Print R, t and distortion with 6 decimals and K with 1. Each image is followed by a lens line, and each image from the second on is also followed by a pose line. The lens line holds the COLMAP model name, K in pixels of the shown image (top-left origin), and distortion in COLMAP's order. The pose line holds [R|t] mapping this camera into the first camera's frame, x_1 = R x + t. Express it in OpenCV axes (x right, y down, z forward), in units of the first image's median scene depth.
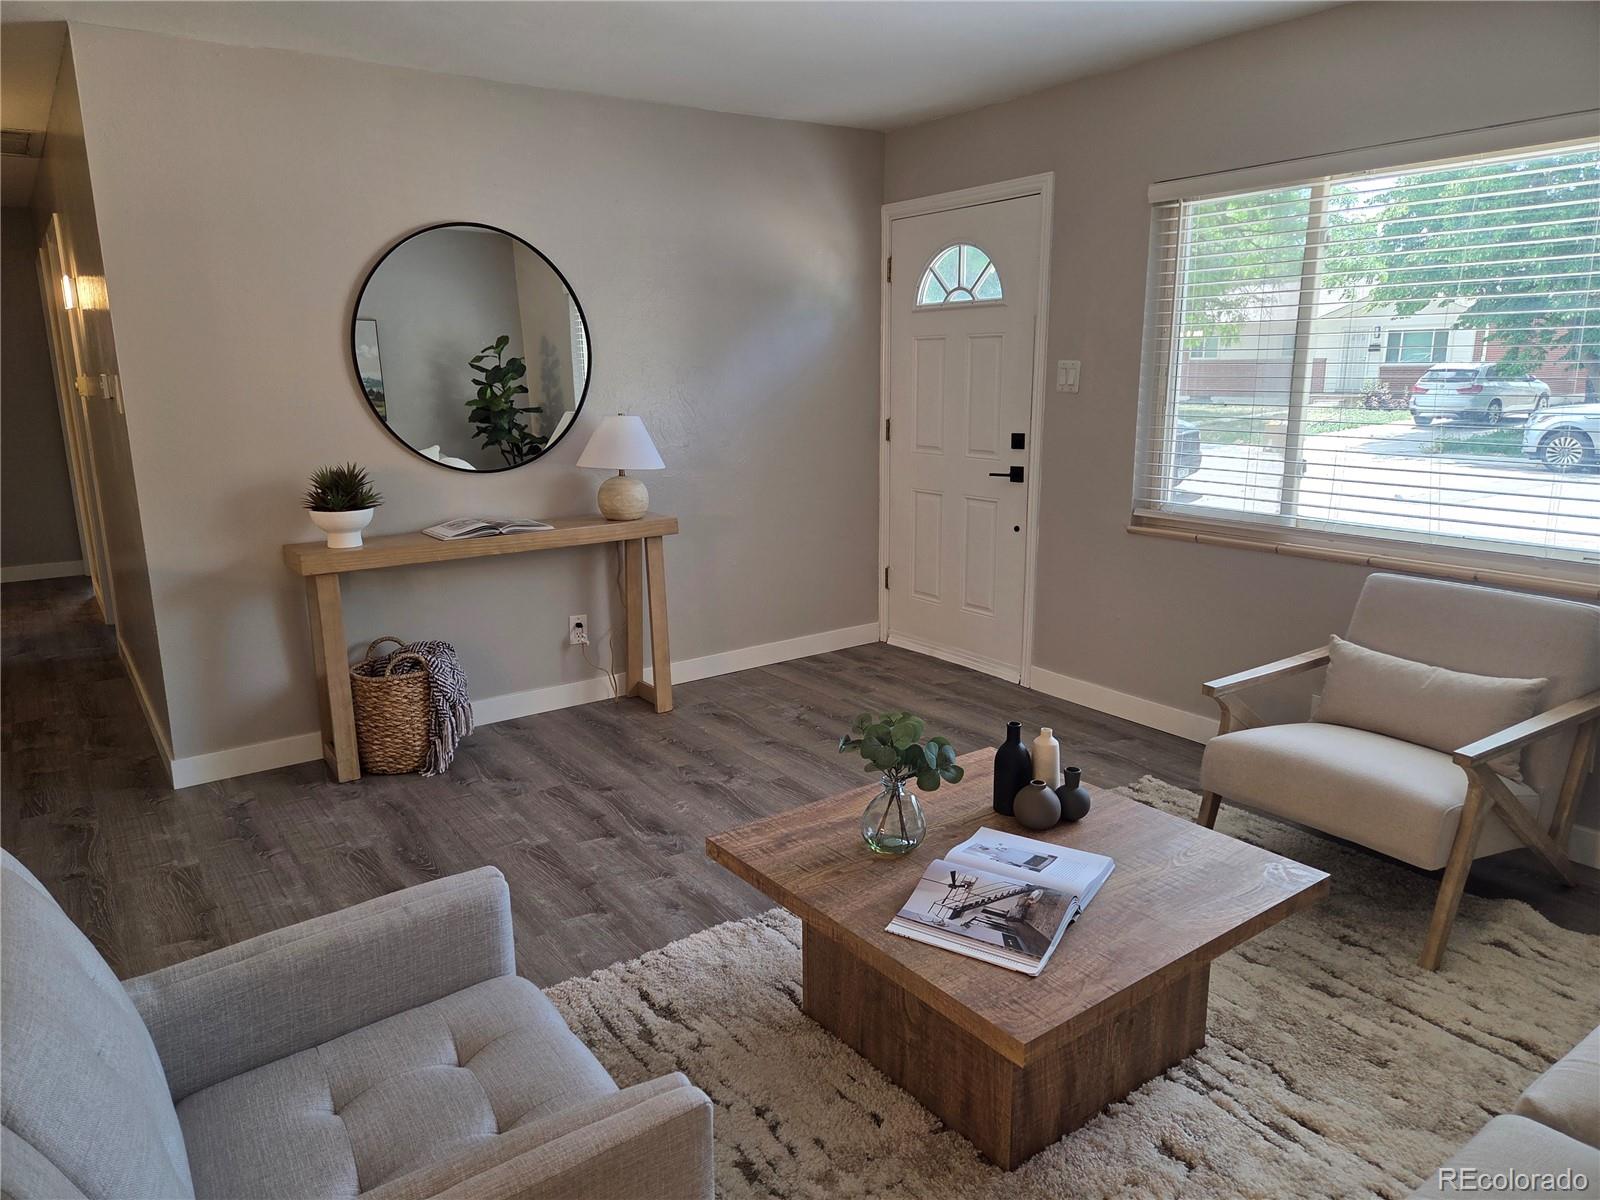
lens RADIAL K [[1070.7, 0, 781.0], [0, 1070.7, 595.6], [0, 0, 1]] dist [0.069609, -0.055313]
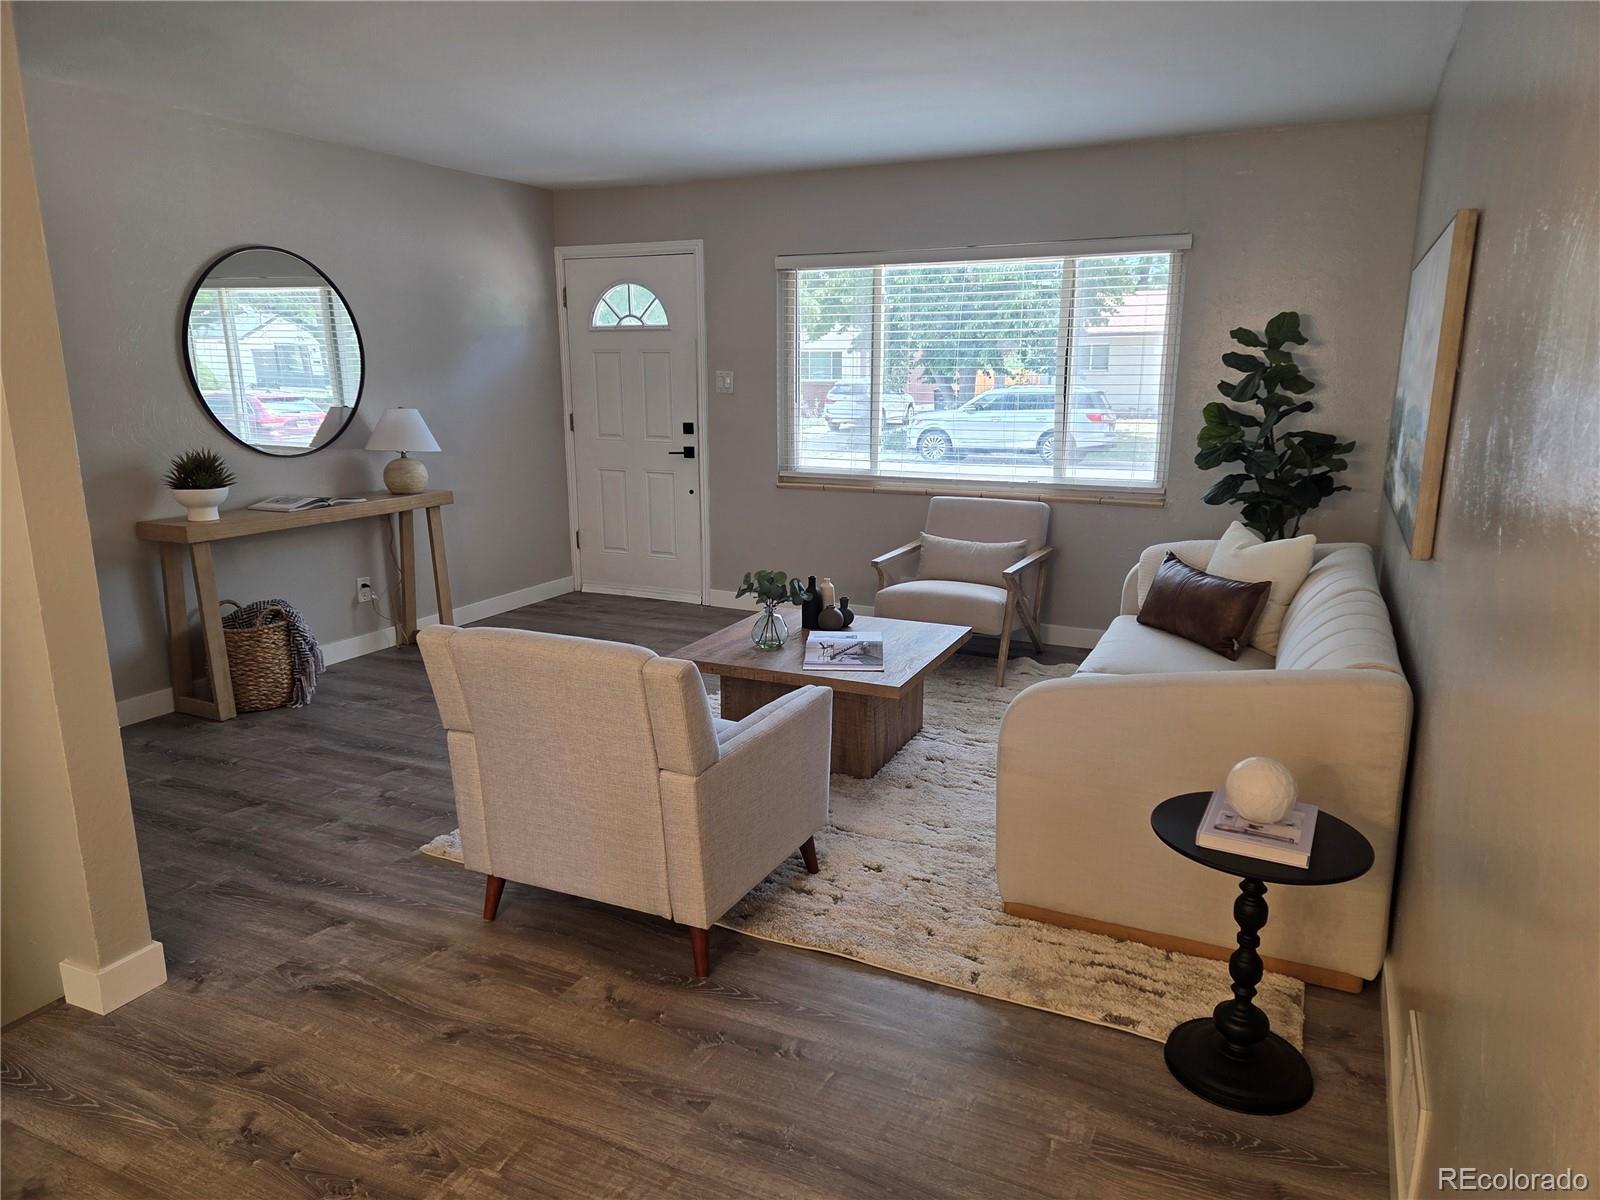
lens RADIAL K [[1070.7, 0, 809.3], [0, 1070.7, 600.8], [0, 0, 1]] dist [0.069609, -0.055313]
pose [[0.866457, -0.091971, 0.490706, -0.404956], [0.093930, 0.995364, 0.020701, 0.075525], [-0.490335, 0.028155, 0.871079, -0.328137]]
